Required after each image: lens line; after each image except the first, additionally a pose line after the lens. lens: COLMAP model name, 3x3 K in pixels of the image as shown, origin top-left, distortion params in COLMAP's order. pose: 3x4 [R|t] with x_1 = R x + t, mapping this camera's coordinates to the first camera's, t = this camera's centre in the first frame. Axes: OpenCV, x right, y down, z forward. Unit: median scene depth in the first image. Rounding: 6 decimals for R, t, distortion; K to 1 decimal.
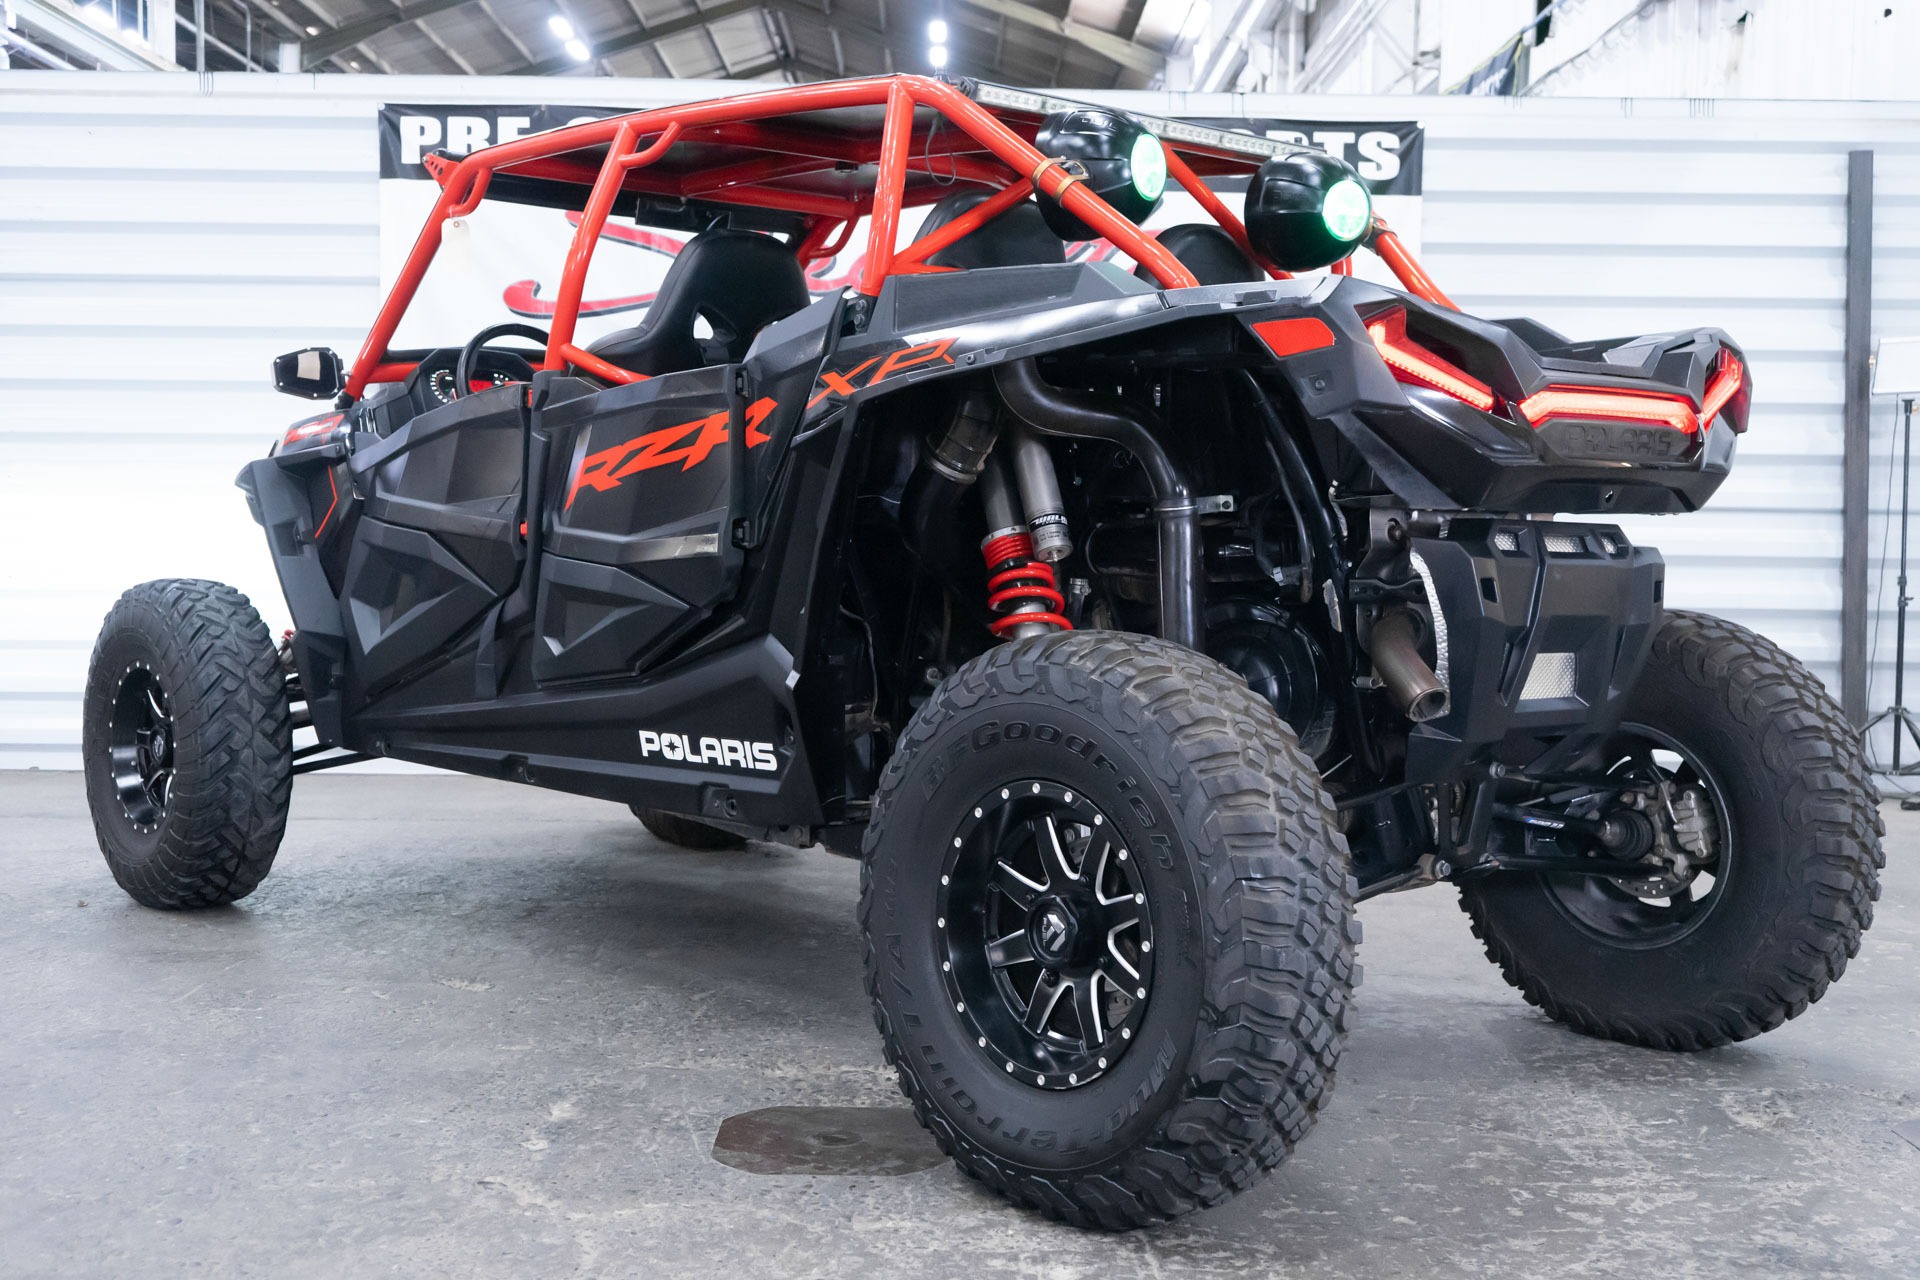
lens RADIAL K [[2189.5, 0, 967.6], [0, 2189.5, 634.5], [0, 0, 1]] dist [0.011793, 0.026603]
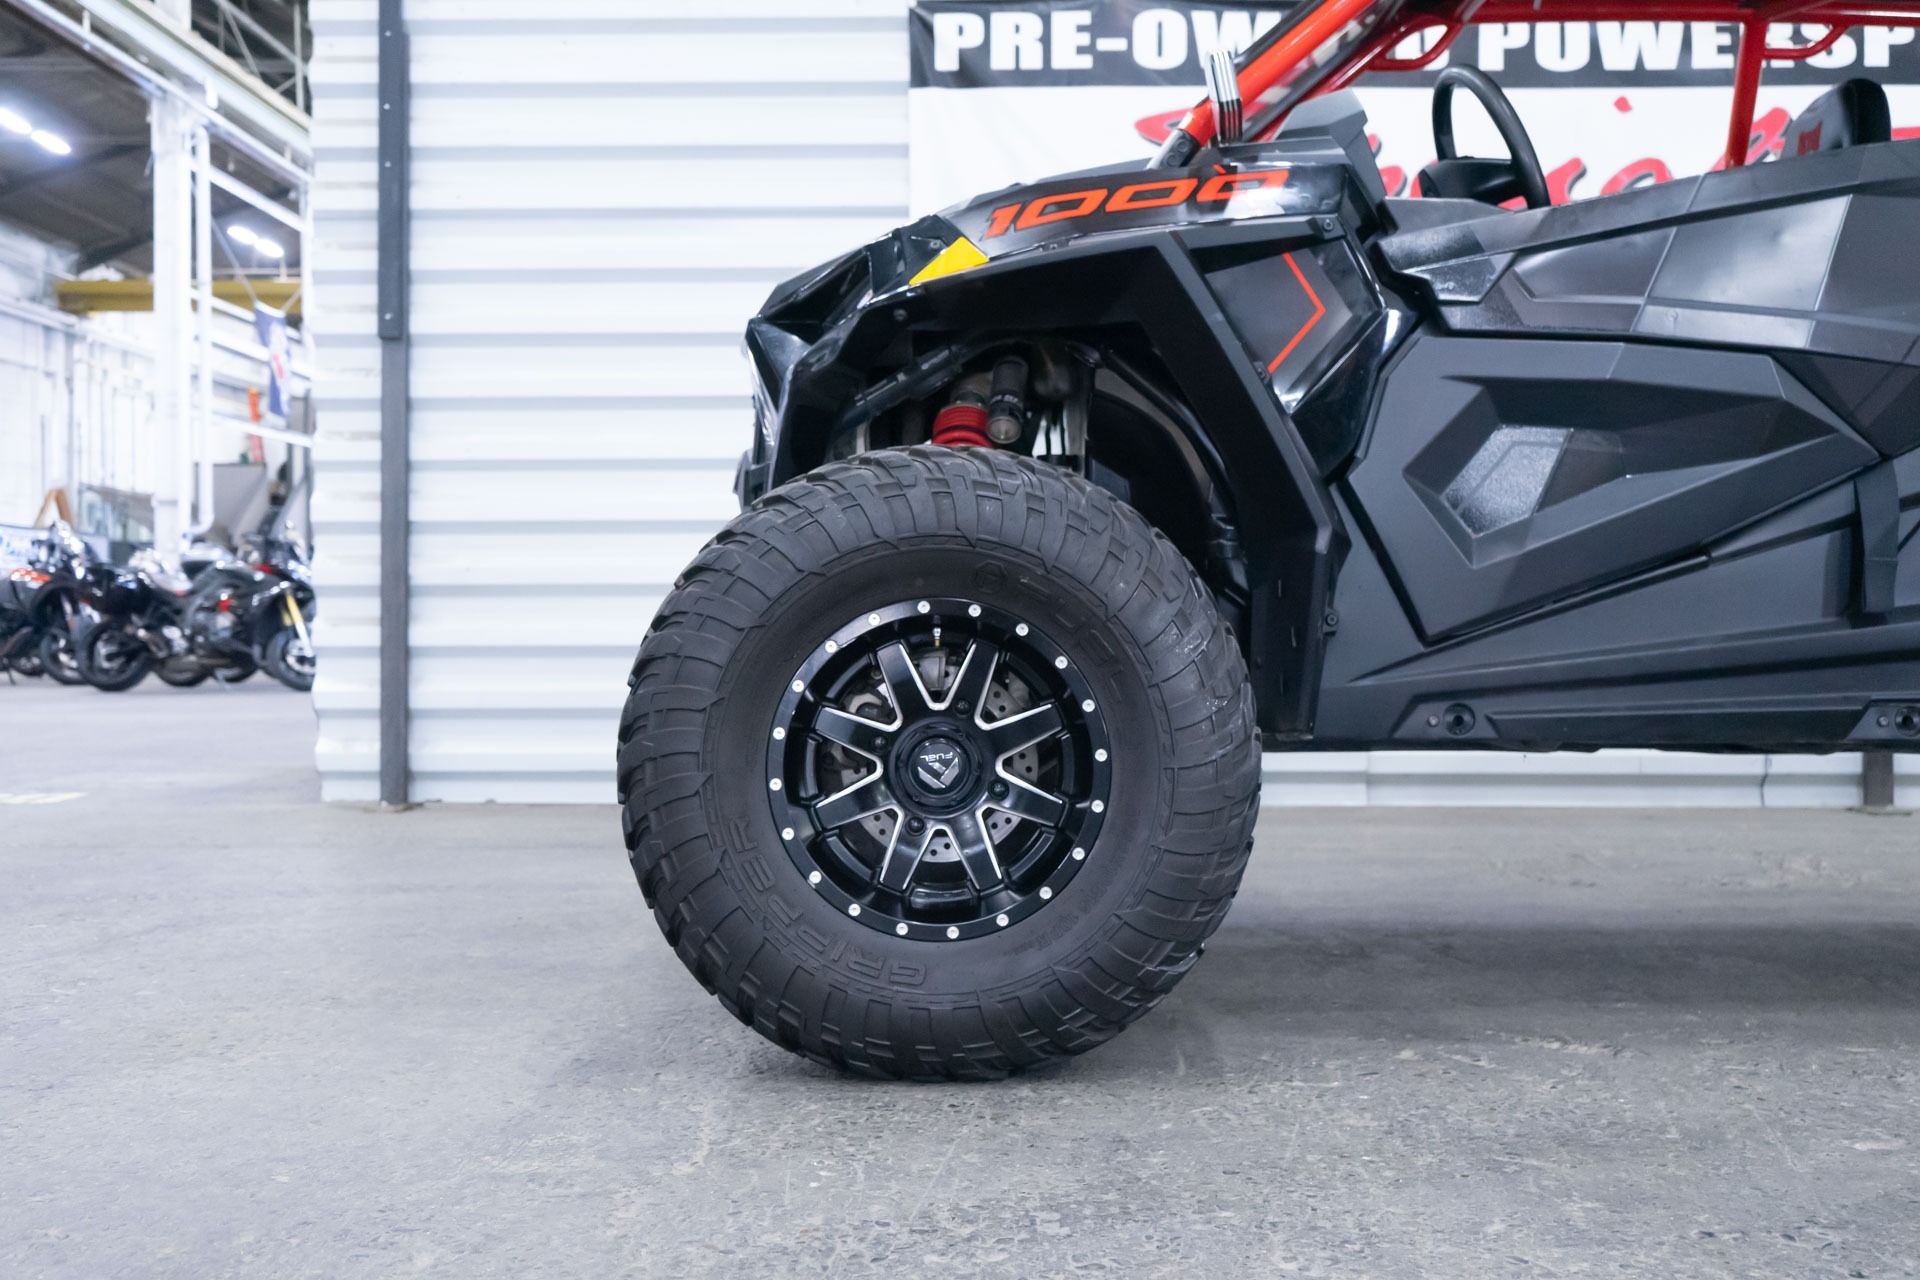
lens RADIAL K [[2107.4, 0, 966.0], [0, 2107.4, 636.6], [0, 0, 1]] dist [0.004885, 0.018123]
pose [[0.999600, -0.011041, -0.026030, -0.227701], [0.009849, 0.998917, -0.045477, 0.037223], [0.026504, 0.045203, 0.998626, 0.208156]]
